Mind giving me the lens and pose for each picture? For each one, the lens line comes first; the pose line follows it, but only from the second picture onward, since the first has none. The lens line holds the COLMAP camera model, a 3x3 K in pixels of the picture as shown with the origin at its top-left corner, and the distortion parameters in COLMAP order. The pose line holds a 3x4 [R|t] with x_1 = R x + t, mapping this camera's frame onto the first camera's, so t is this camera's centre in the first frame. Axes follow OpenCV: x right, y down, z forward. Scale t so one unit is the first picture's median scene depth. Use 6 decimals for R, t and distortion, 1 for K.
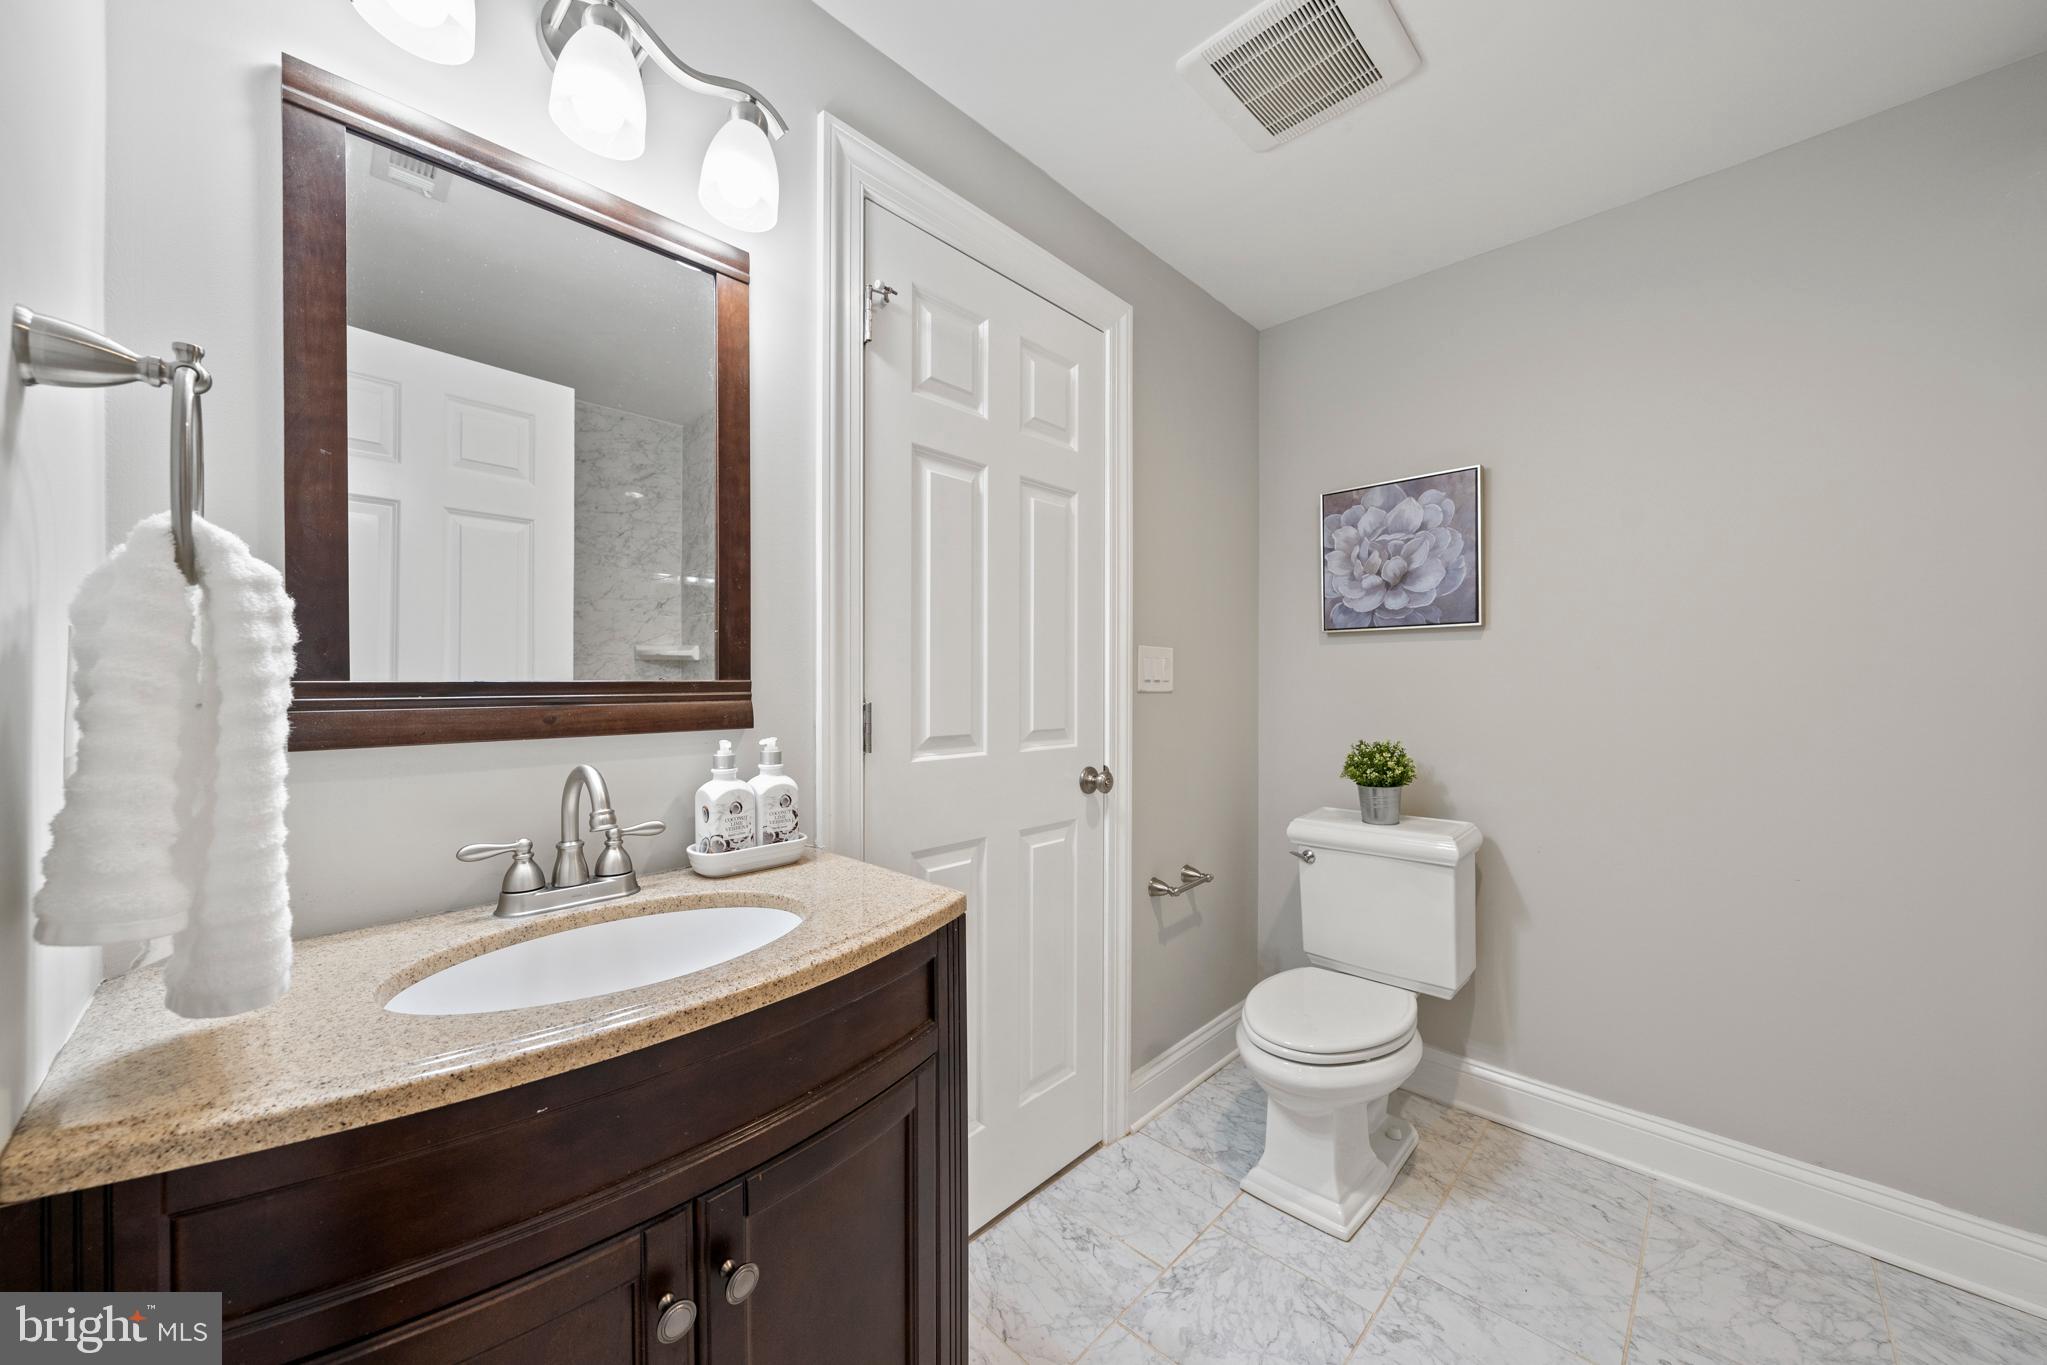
lens RADIAL K [[753.5, 0, 1028.4], [0, 753.5, 682.8], [0, 0, 1]] dist [-0.001211, -0.000023]
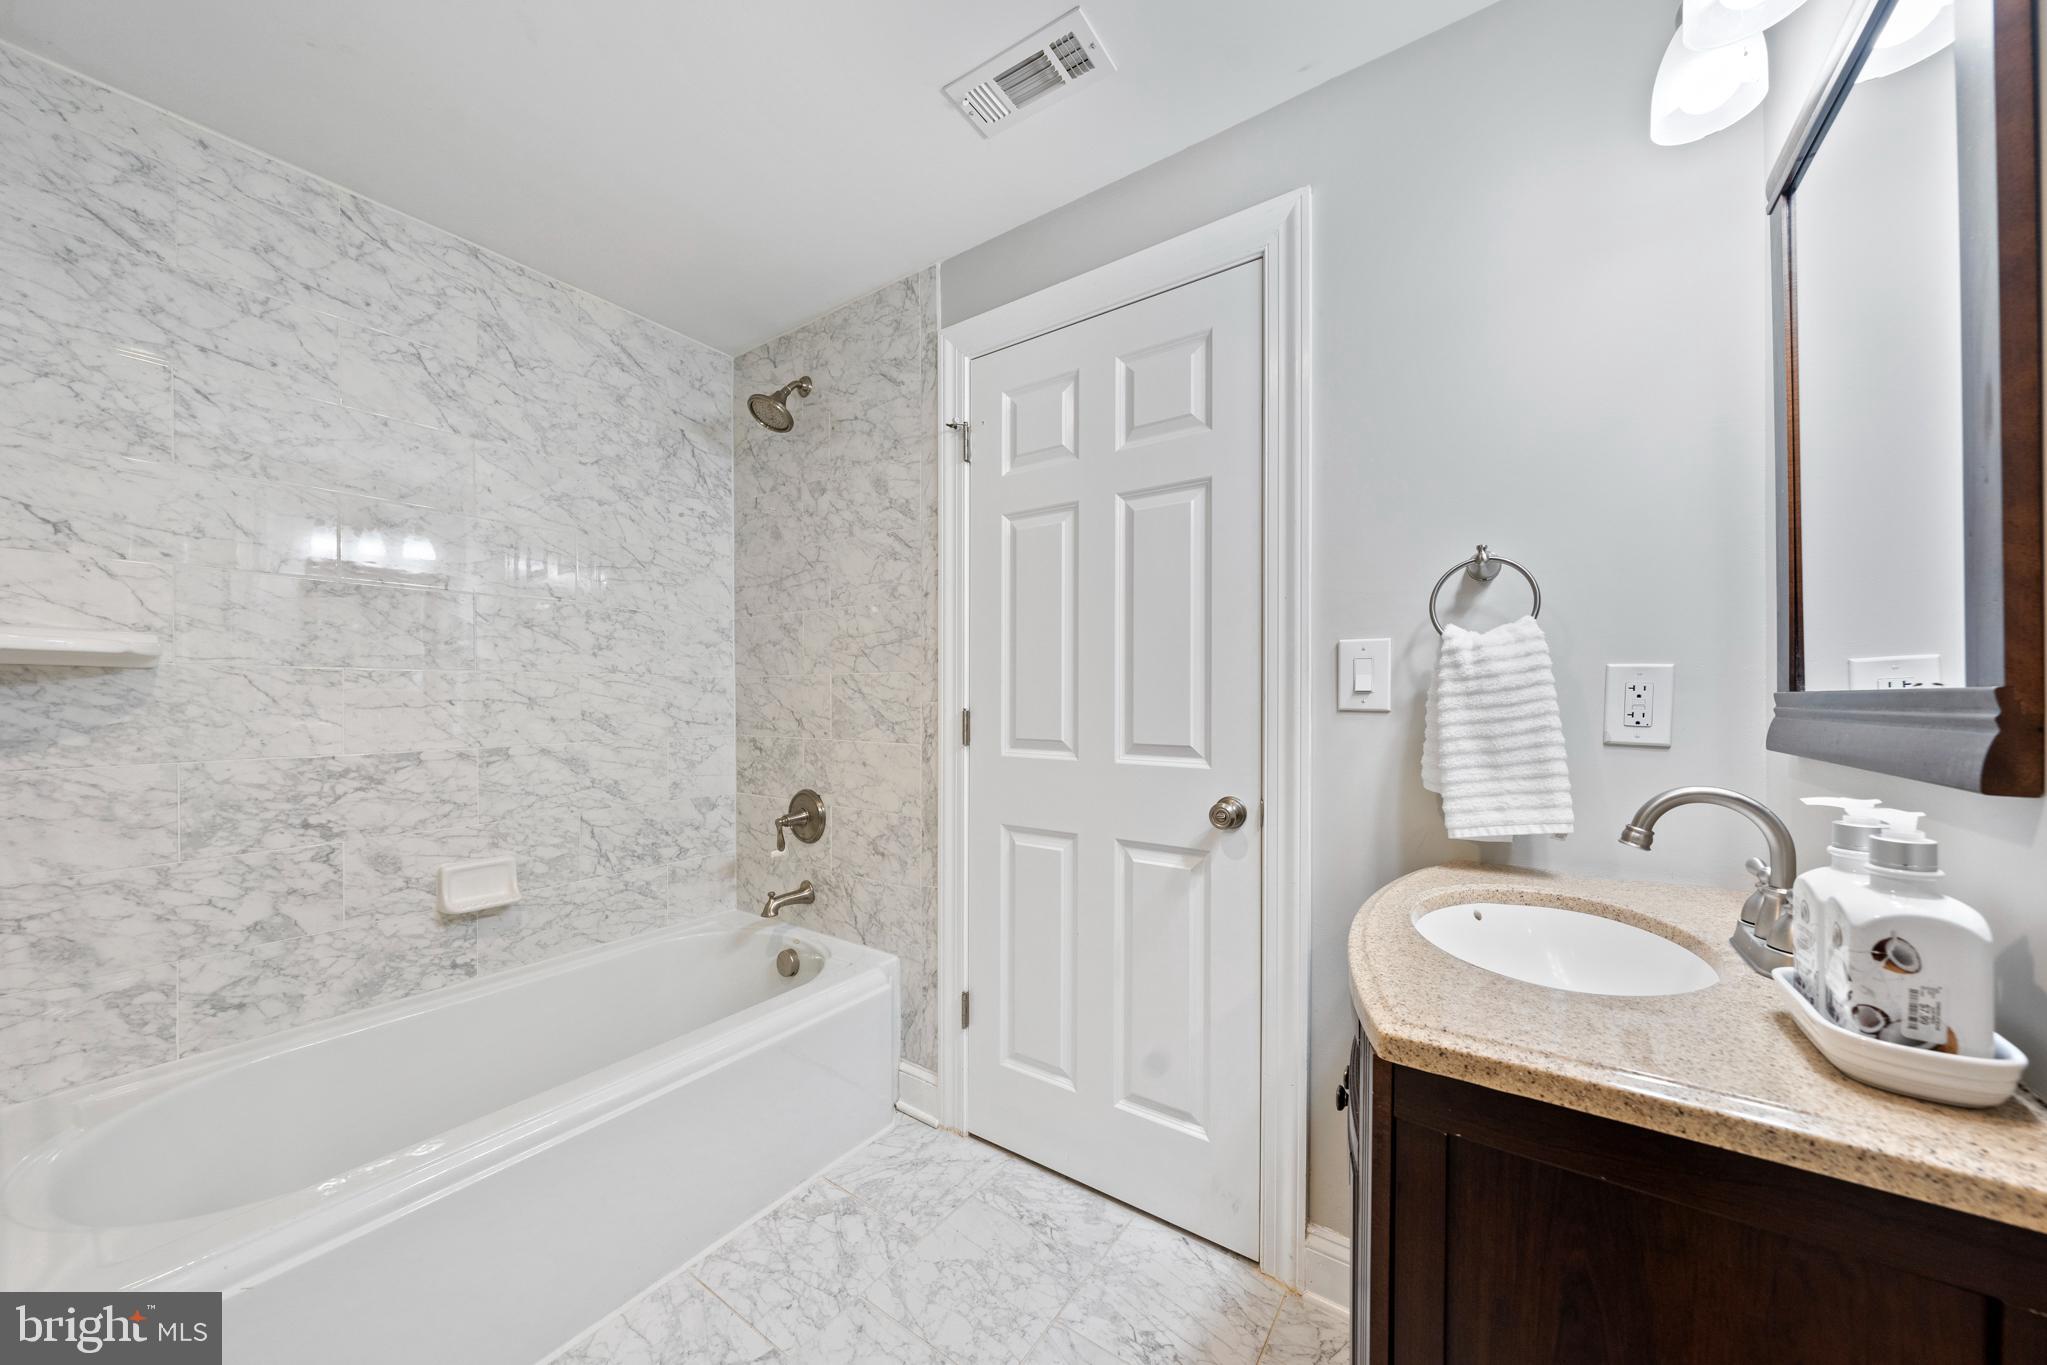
lens RADIAL K [[717.0, 0, 1022.4], [0, 717.0, 692.9], [0, 0, 1]] dist [0.000027, 0.000000]
pose [[-0.990700, -0.009840, -0.135707, 0.242625], [-0.009421, 0.999949, -0.003732, 0.008796], [0.135737, -0.002419, -0.990742, 1.306242]]
